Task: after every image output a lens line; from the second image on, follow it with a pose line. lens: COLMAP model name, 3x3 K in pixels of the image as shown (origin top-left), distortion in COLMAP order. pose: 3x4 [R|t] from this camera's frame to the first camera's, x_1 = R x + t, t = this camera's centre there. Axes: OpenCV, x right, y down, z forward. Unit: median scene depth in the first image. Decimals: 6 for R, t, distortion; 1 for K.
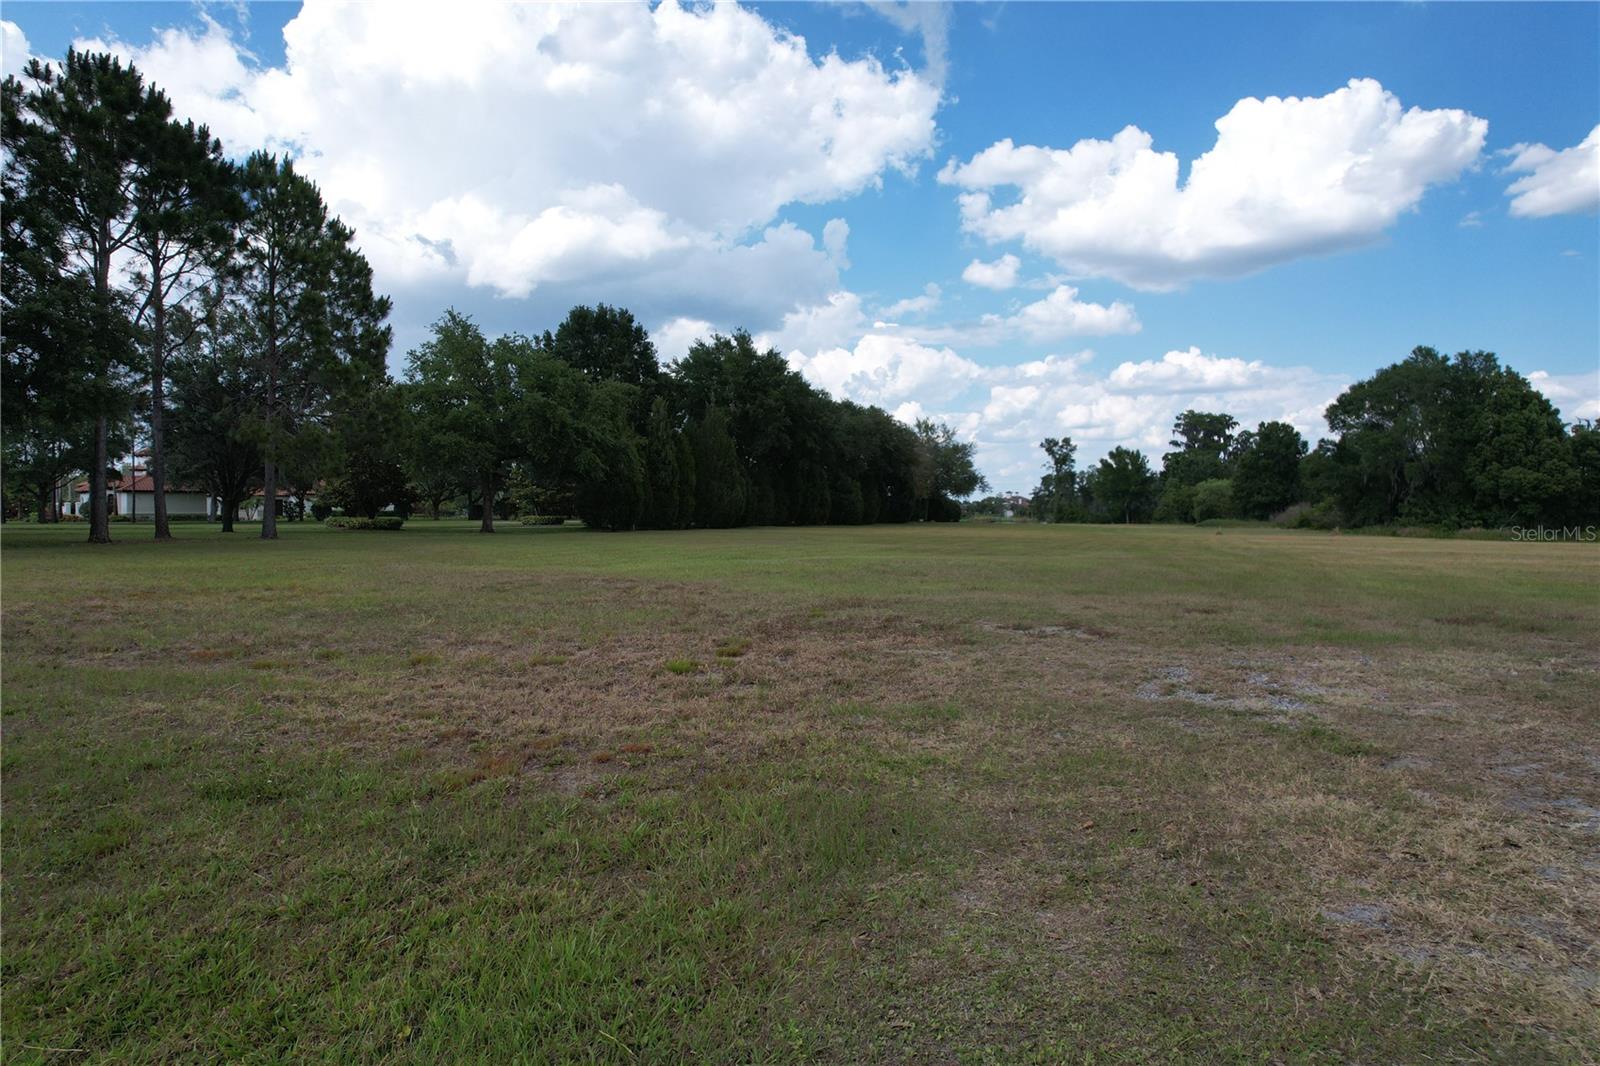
lens RADIAL K [[1025.5, 0, 797.5], [0, 1025.5, 534.1], [0, 0, 1]] dist [-0.071536, 0.063714]
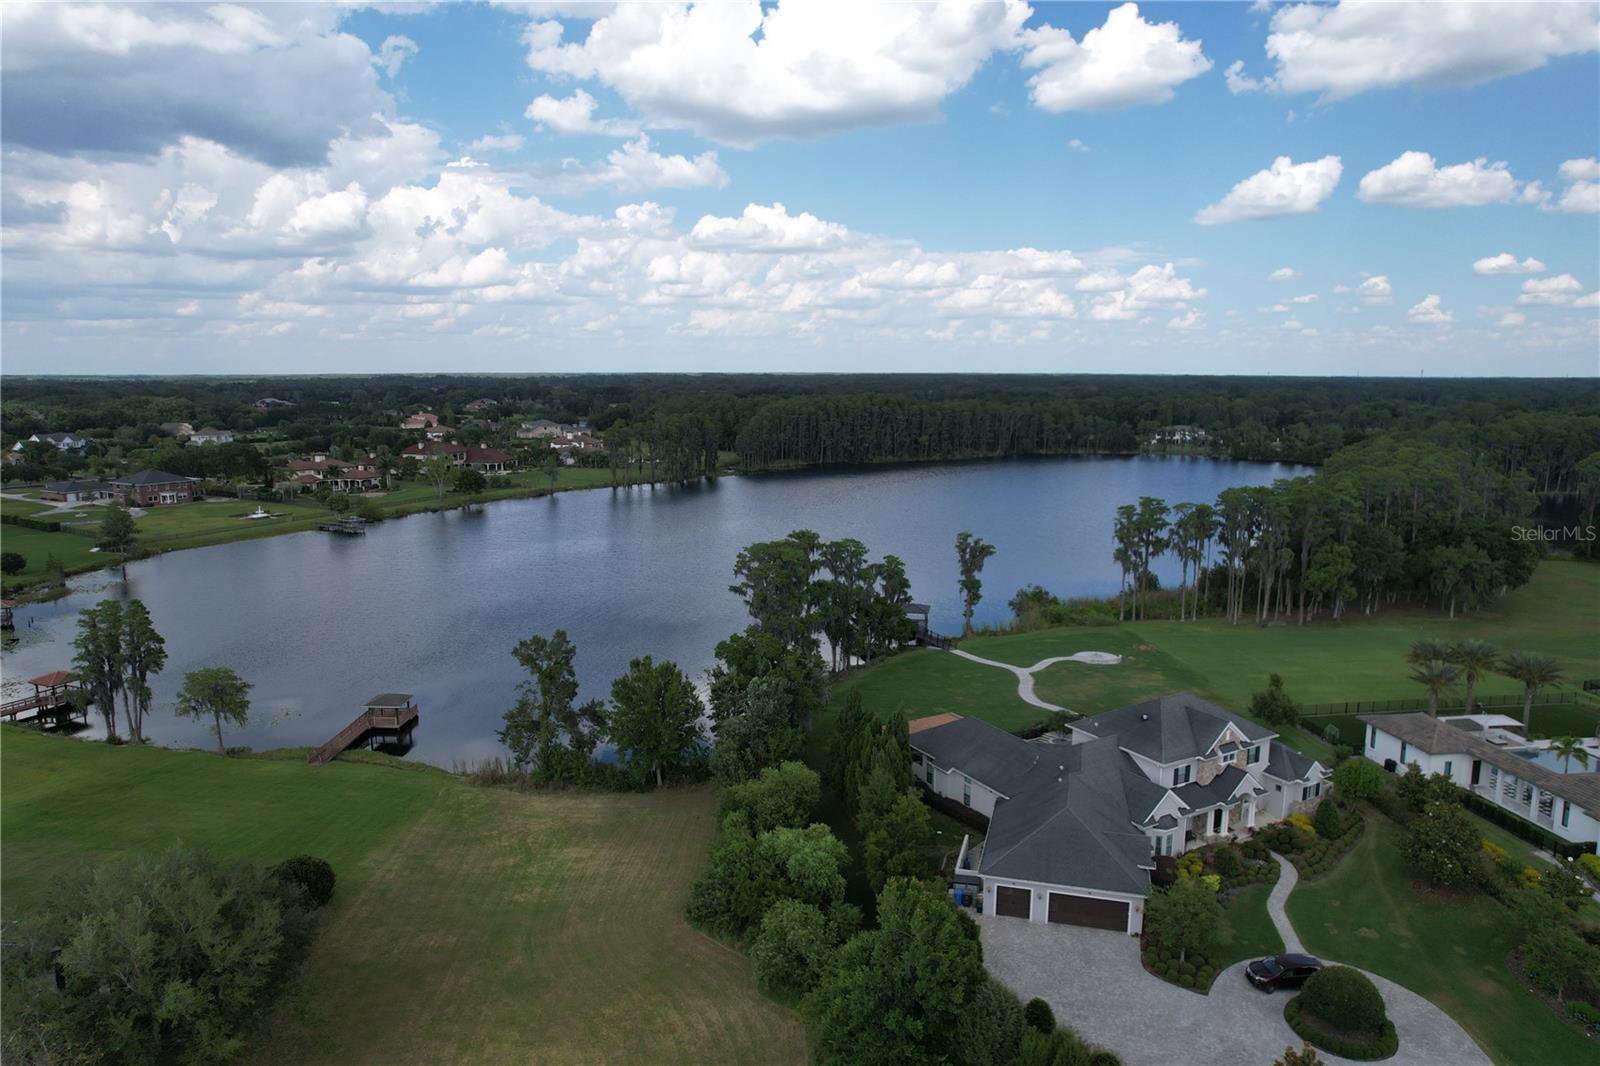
lens RADIAL K [[1025.5, 0, 803.6], [0, 1025.5, 556.2], [0, 0, 1]] dist [-0.071536, 0.063714]
pose [[0.922085, -0.066580, 0.381218, 0.438421], [0.004949, 0.987037, 0.160416, -0.591775], [-0.386957, -0.146030, 0.910461, 1.048074]]
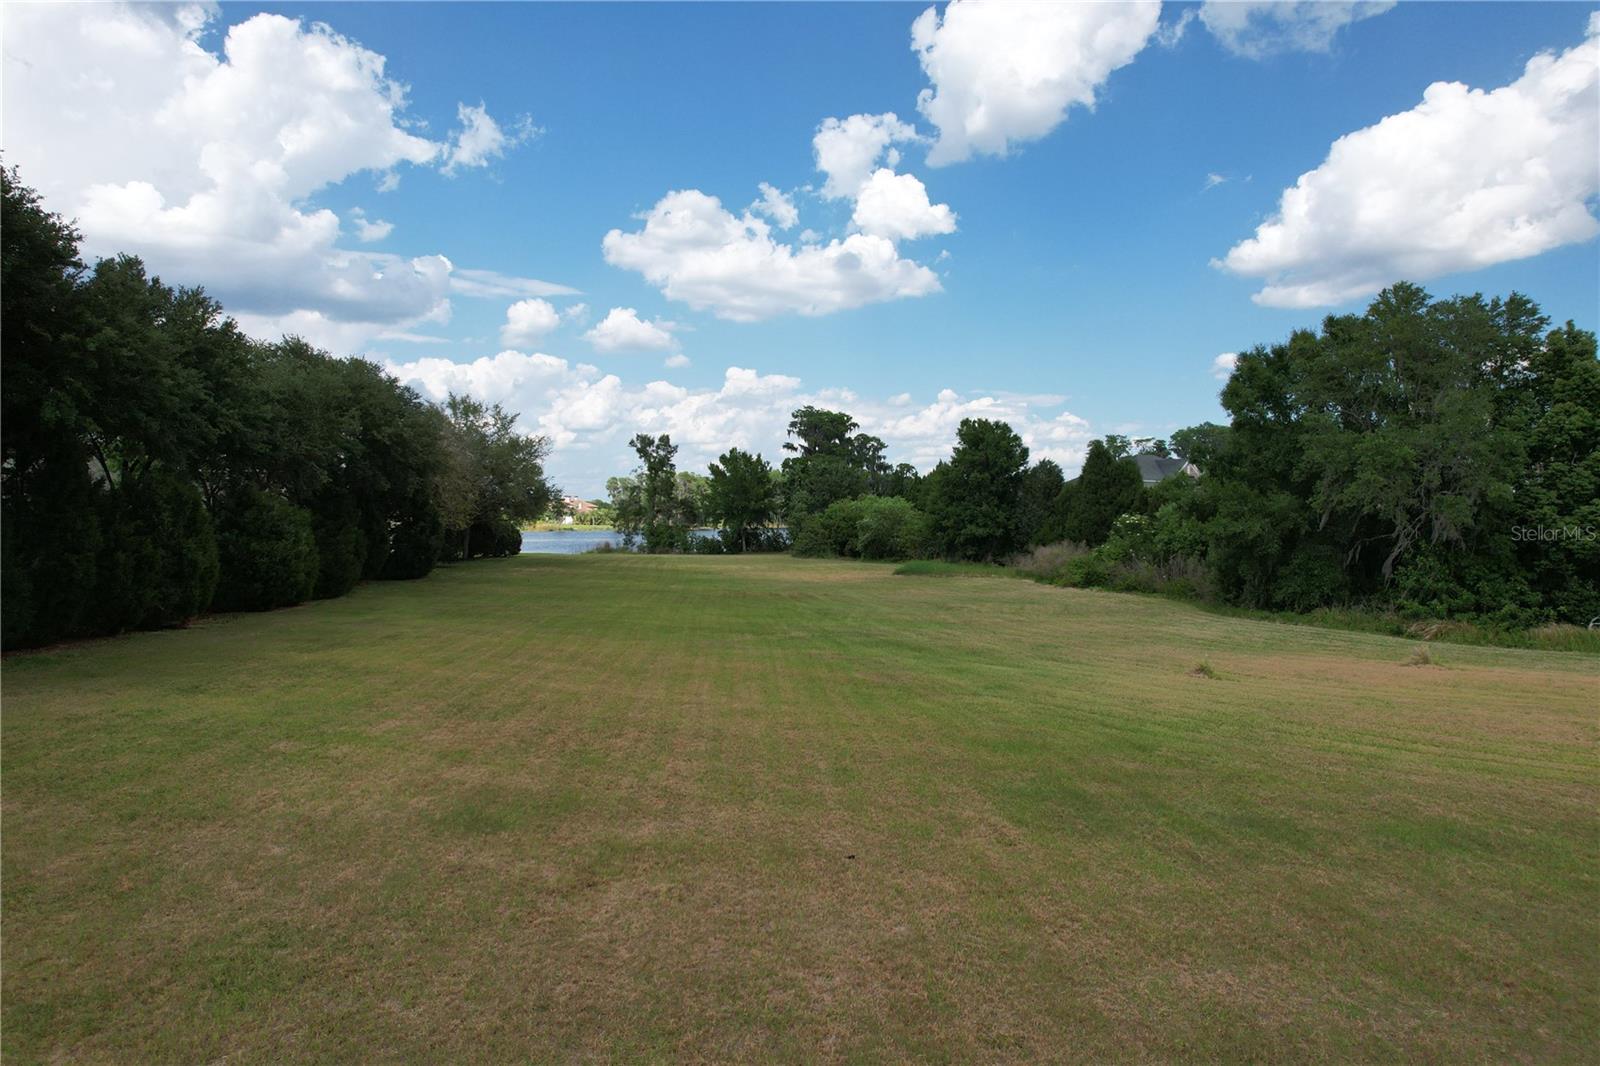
lens RADIAL K [[1025.5, 0, 801.3], [0, 1025.5, 529.7], [0, 0, 1]] dist [-0.071536, 0.063714]
pose [[0.906713, -0.003877, 0.421731, 0.098268], [0.005420, 0.999982, -0.002459, -0.056978], [-0.421714, 0.004516, 0.906718, 0.703246]]
